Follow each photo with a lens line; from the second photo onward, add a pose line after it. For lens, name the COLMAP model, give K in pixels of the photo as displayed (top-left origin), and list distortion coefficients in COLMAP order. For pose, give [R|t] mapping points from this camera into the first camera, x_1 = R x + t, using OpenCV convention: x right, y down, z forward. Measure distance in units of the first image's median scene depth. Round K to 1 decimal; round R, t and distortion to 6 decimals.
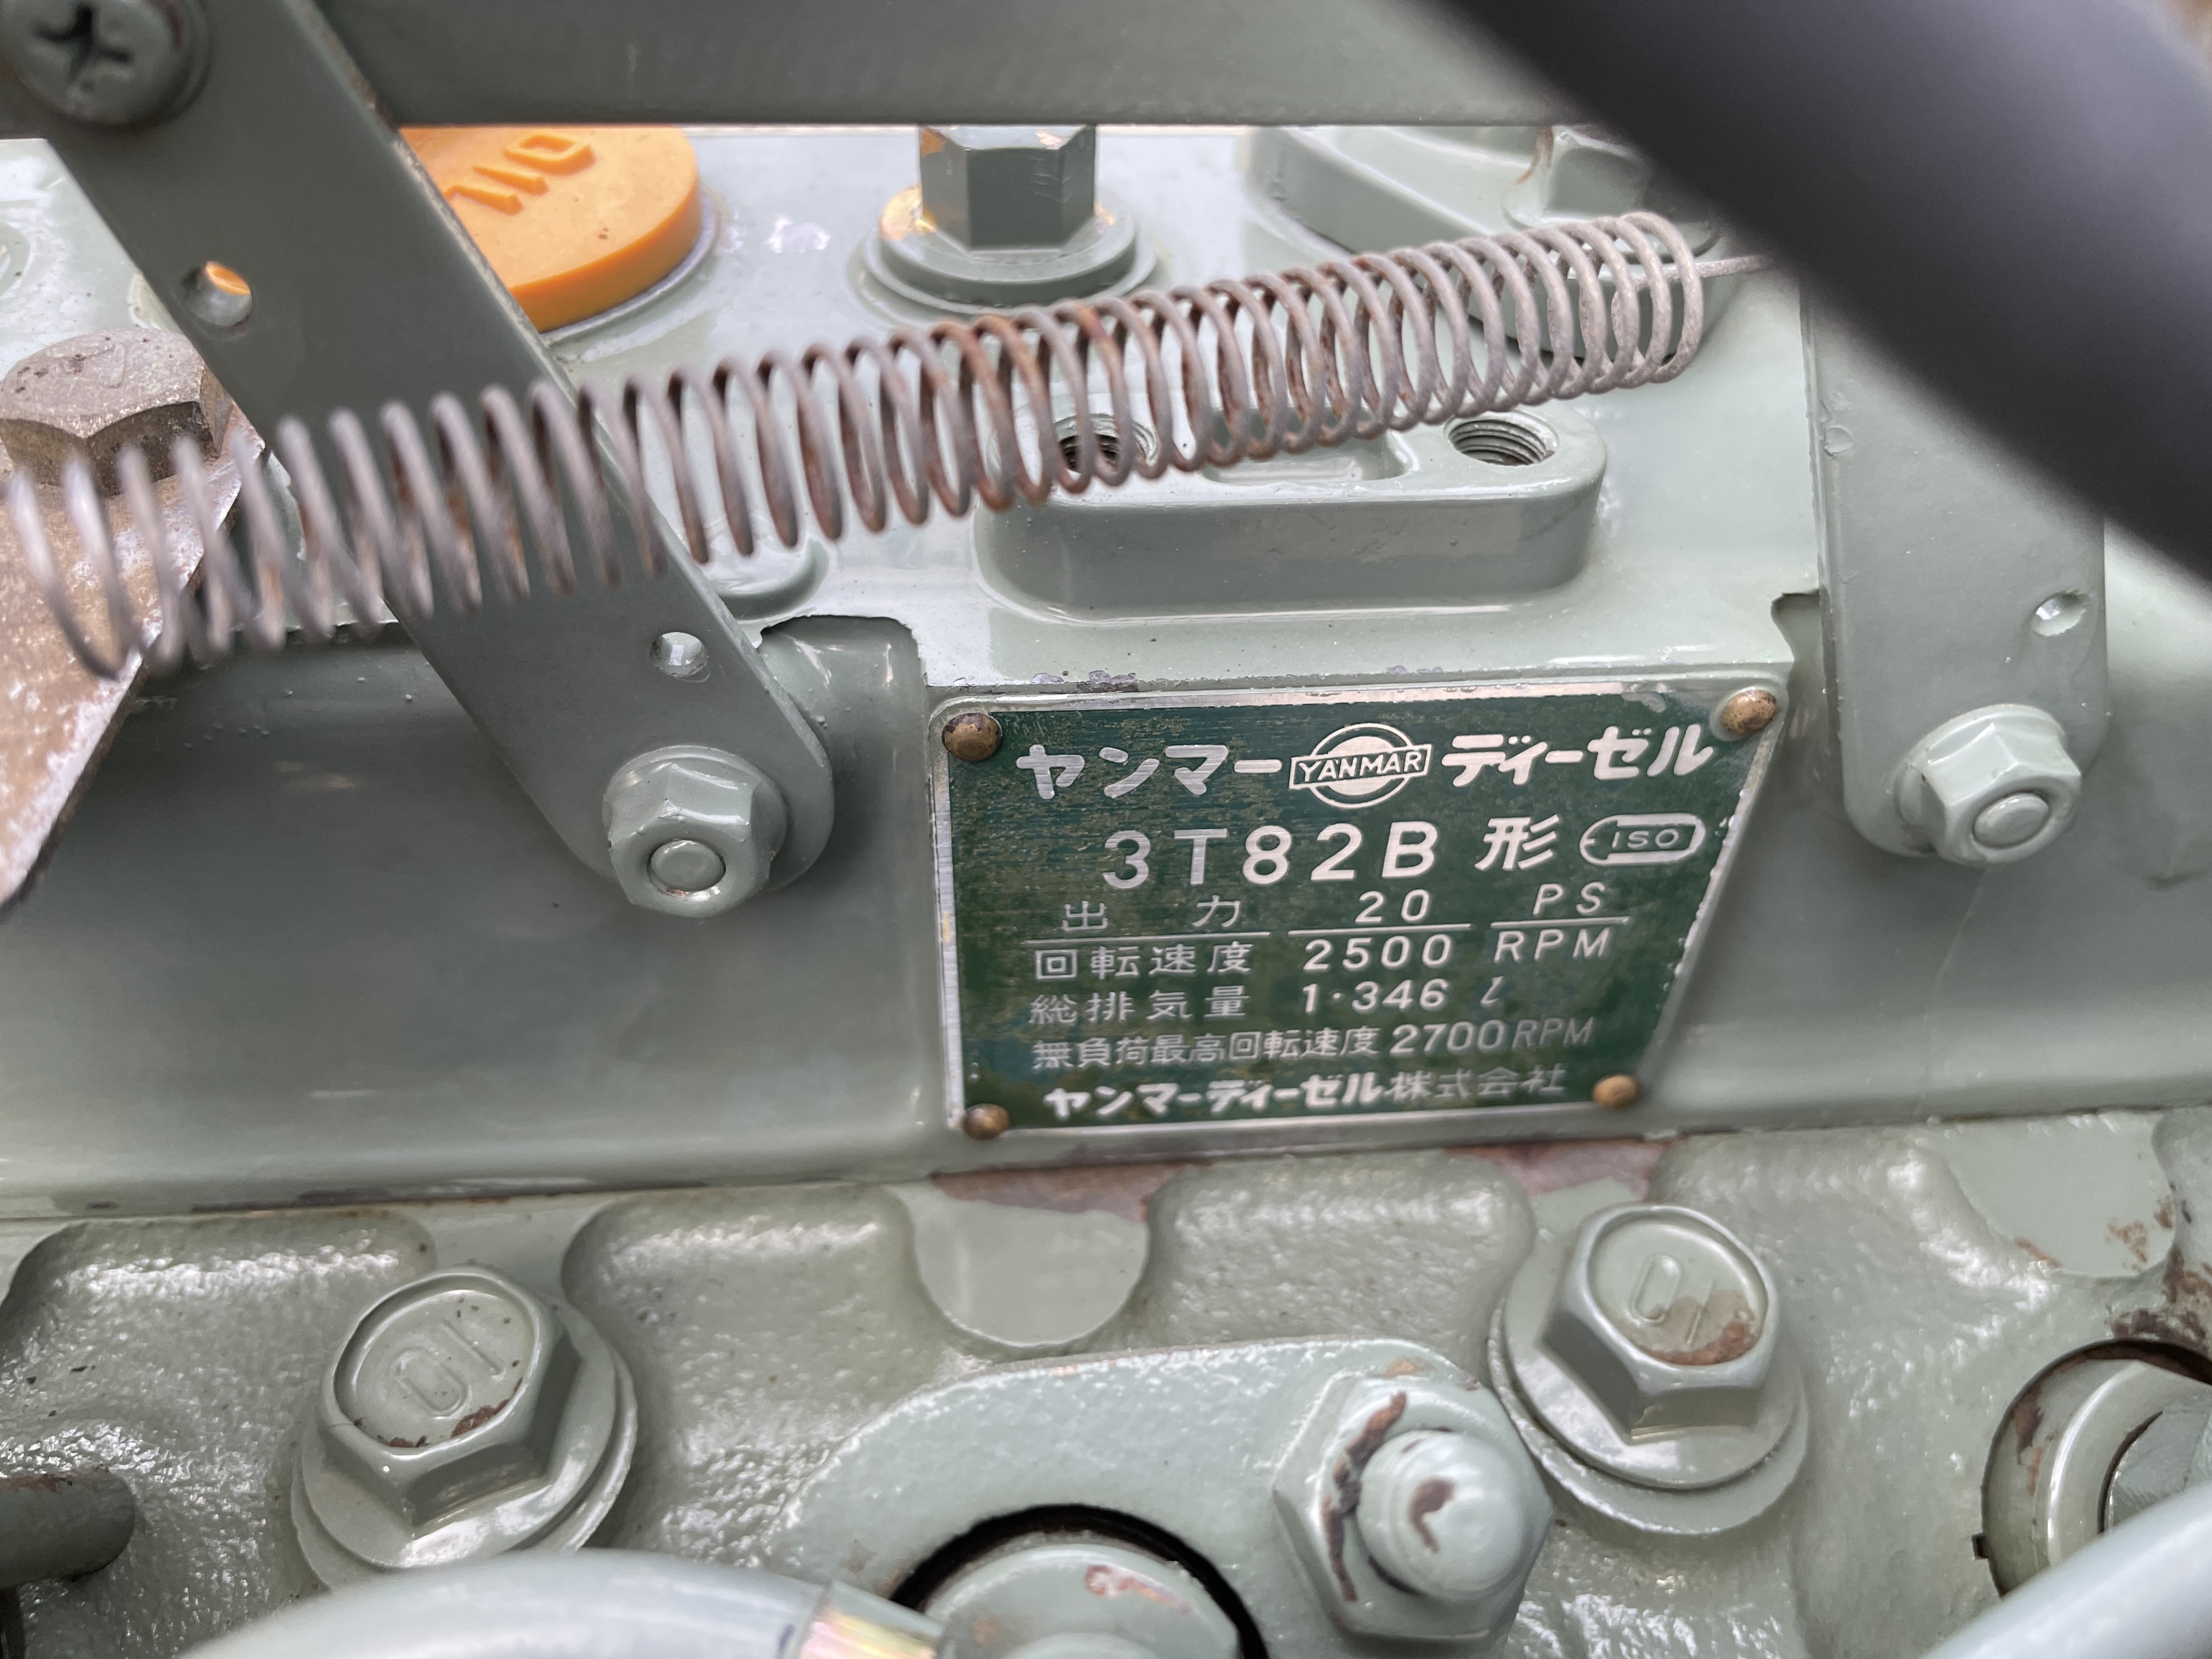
lens RADIAL K [[1679.4, 0, 1090.5], [0, 1679.4, 818.2], [0, 0, 1]] dist [0.085374, -0.115992]
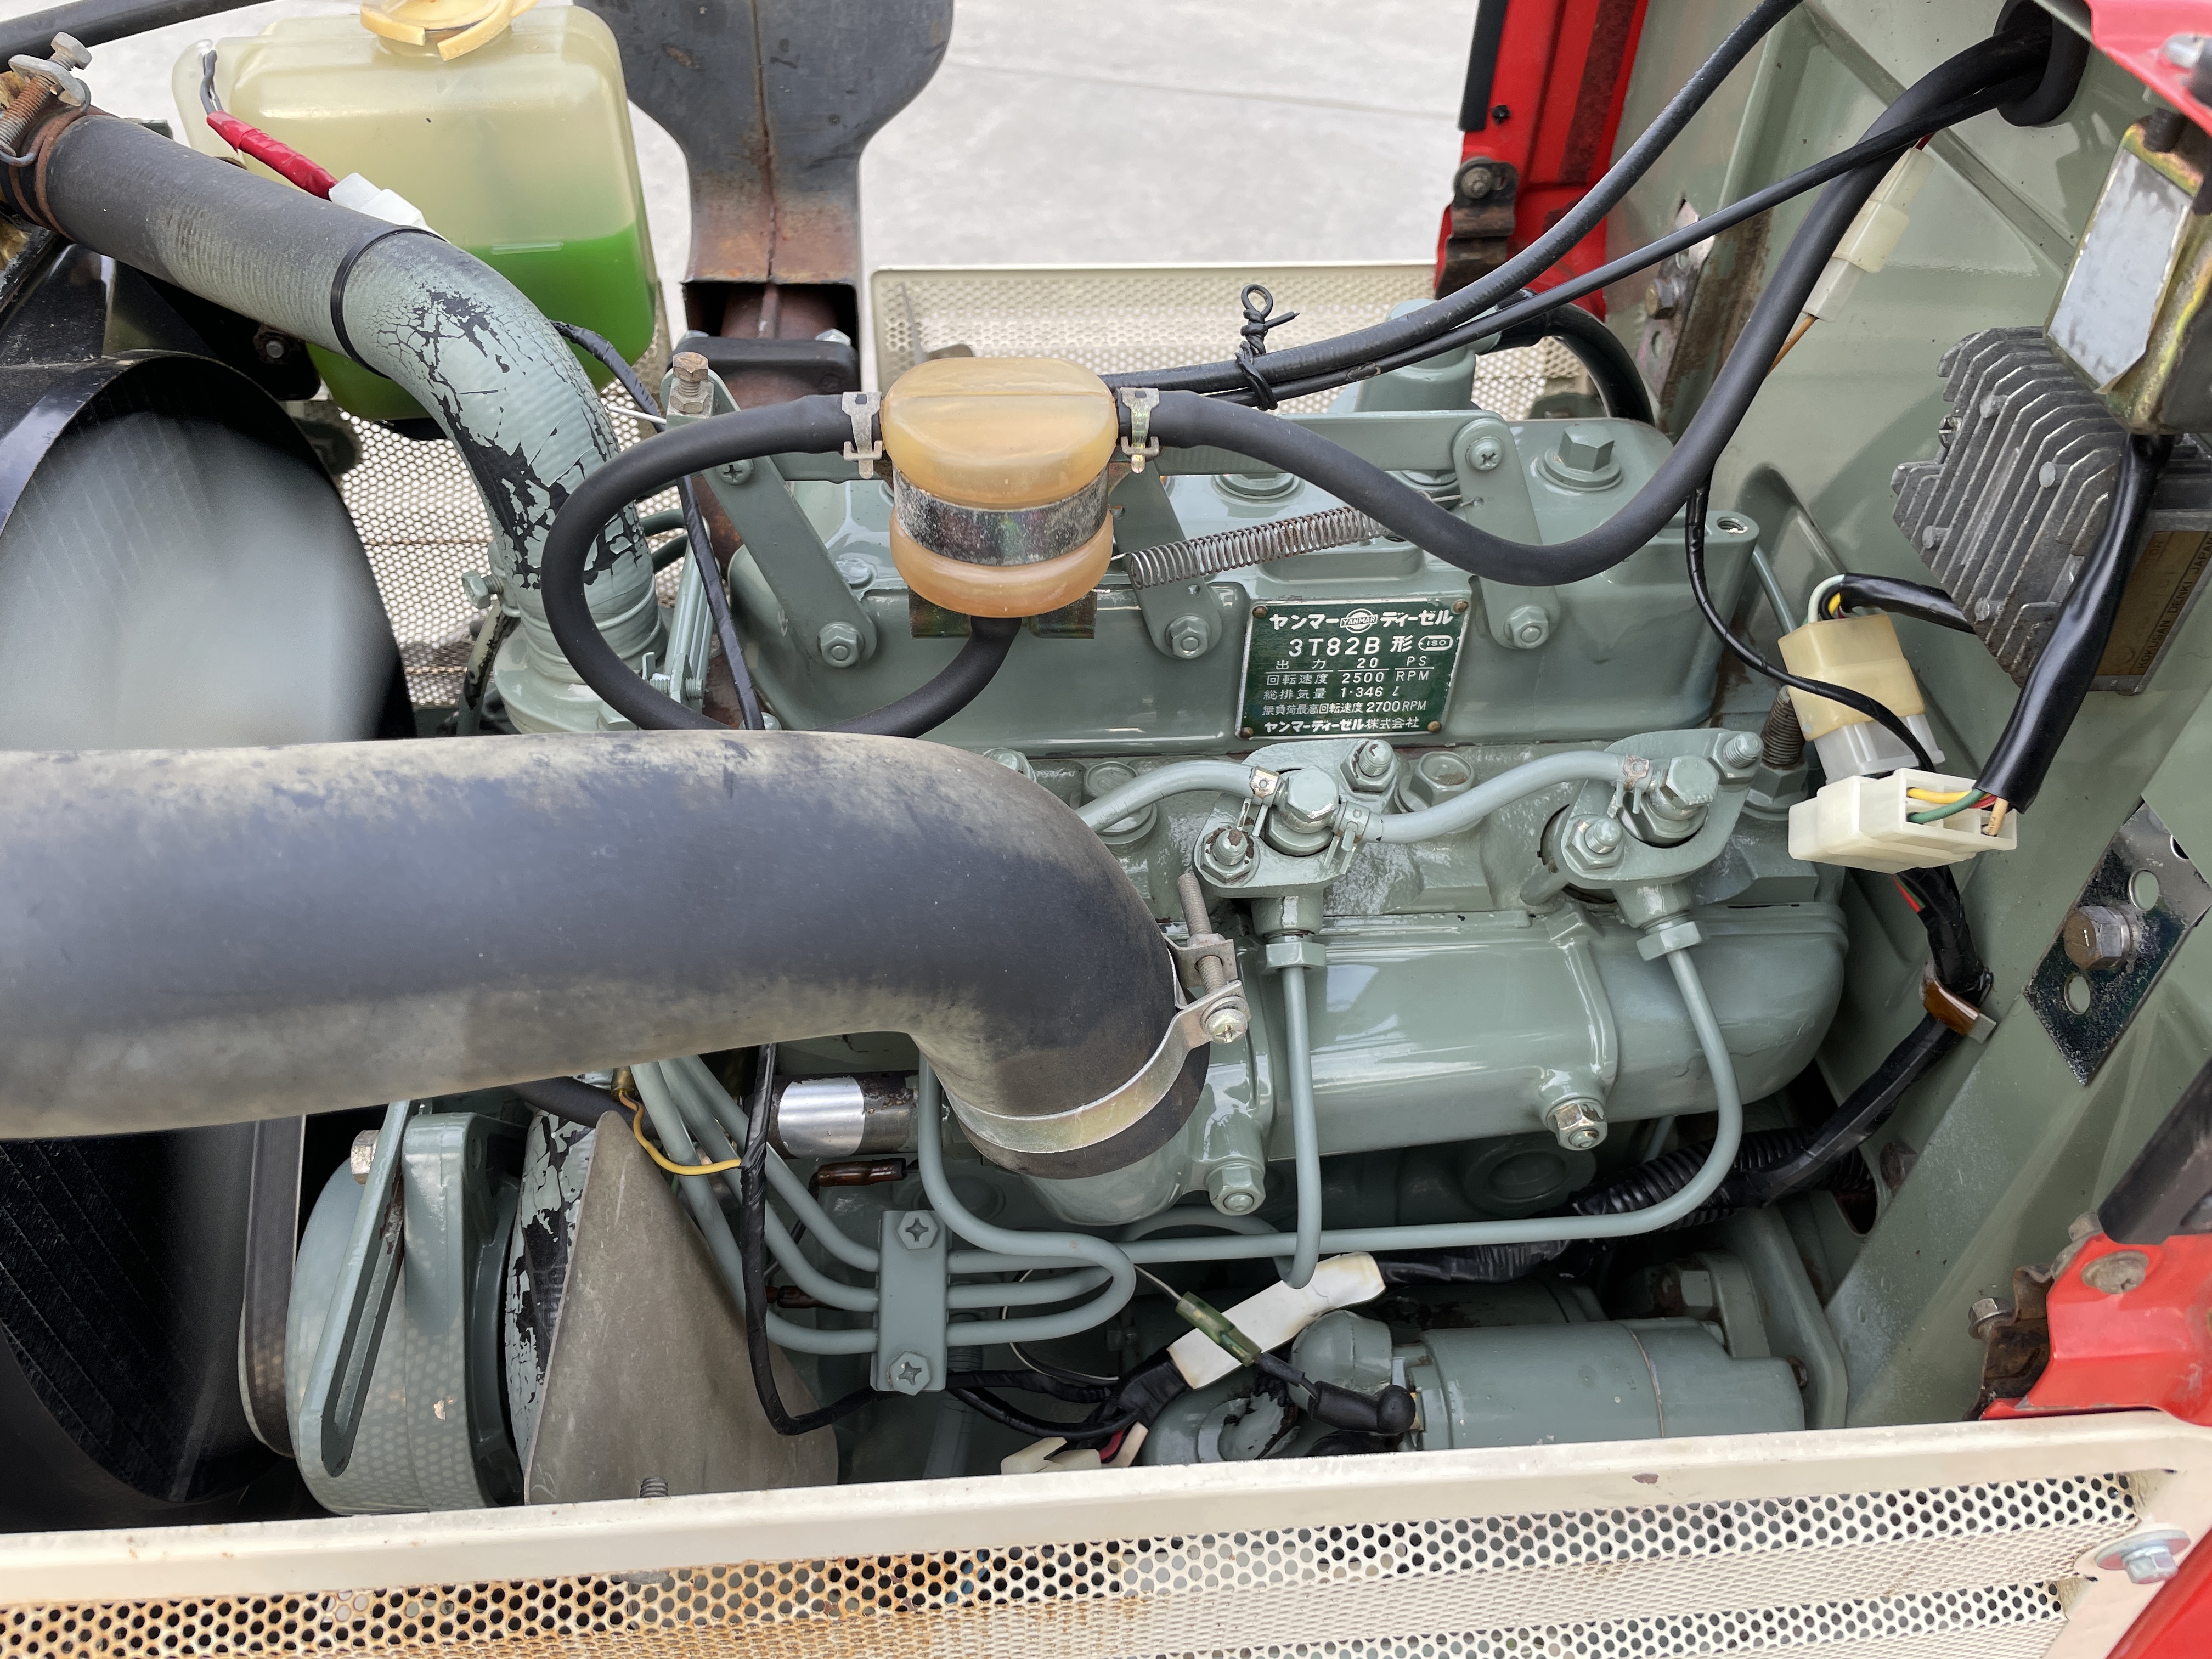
lens RADIAL K [[1679.4, 0, 1090.5], [0, 1679.4, 818.2], [0, 0, 1]] dist [0.085374, -0.115992]
pose [[0.999771, -0.004858, 0.020836, -0.479605], [0.004741, 0.999973, 0.005678, 0.355024], [-0.020863, -0.005578, 0.999767, -2.539857]]
